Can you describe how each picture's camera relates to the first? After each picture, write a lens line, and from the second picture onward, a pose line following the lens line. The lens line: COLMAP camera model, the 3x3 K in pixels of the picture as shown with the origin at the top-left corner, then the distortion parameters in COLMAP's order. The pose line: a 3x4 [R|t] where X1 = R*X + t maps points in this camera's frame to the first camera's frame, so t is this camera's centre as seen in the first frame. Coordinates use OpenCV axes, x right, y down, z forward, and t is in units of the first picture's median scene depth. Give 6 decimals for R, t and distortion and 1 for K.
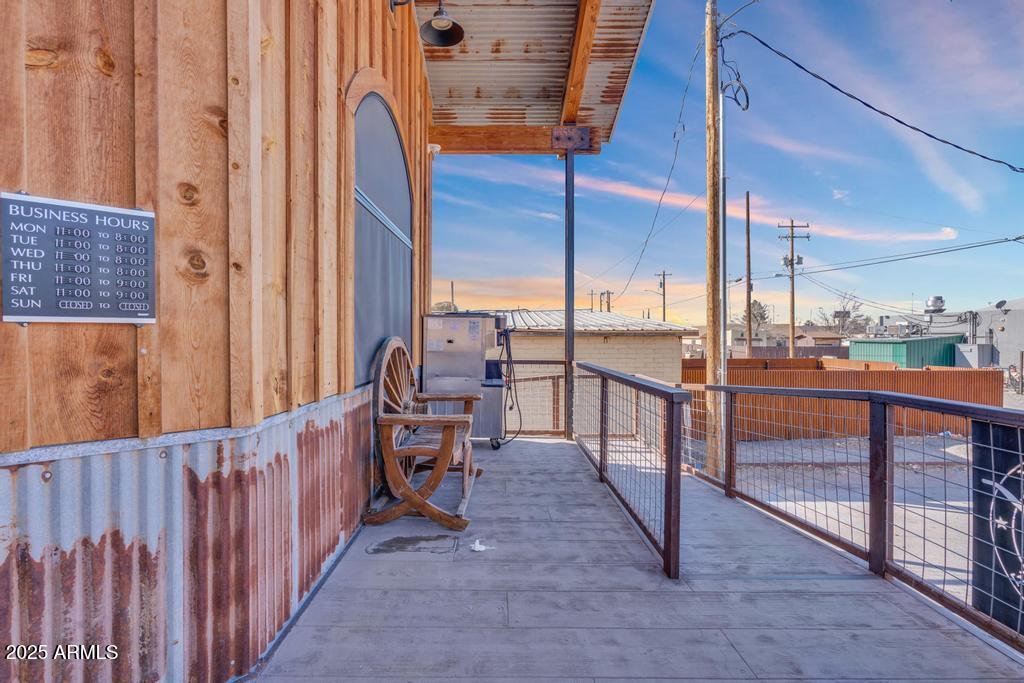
lens RADIAL K [[460.5, 0, 505.0], [0, 460.5, 344.8], [0, 0, 1]] dist [-0.000658, 0.000816]
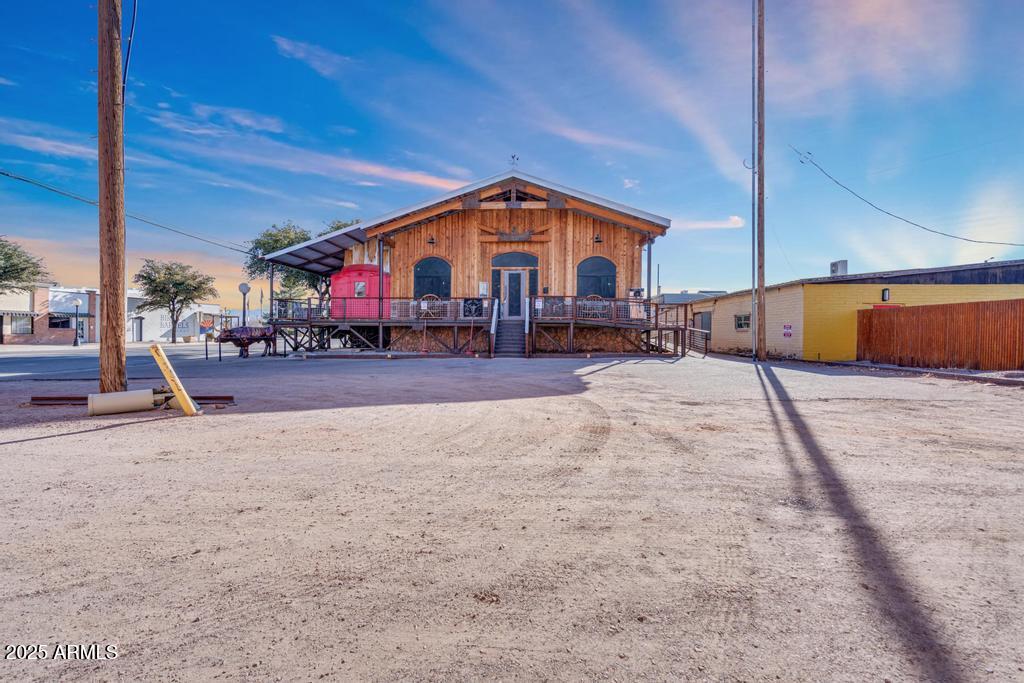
lens RADIAL K [[460.5, 0, 505.0], [0, 460.5, 344.8], [0, 0, 1]] dist [-0.000658, 0.000816]
pose [[0.999977, -0.002181, 0.006420, 0.438601], [0.002185, 0.999997, -0.000717, 0.034200], [-0.006419, 0.000731, 0.999979, -0.029589]]
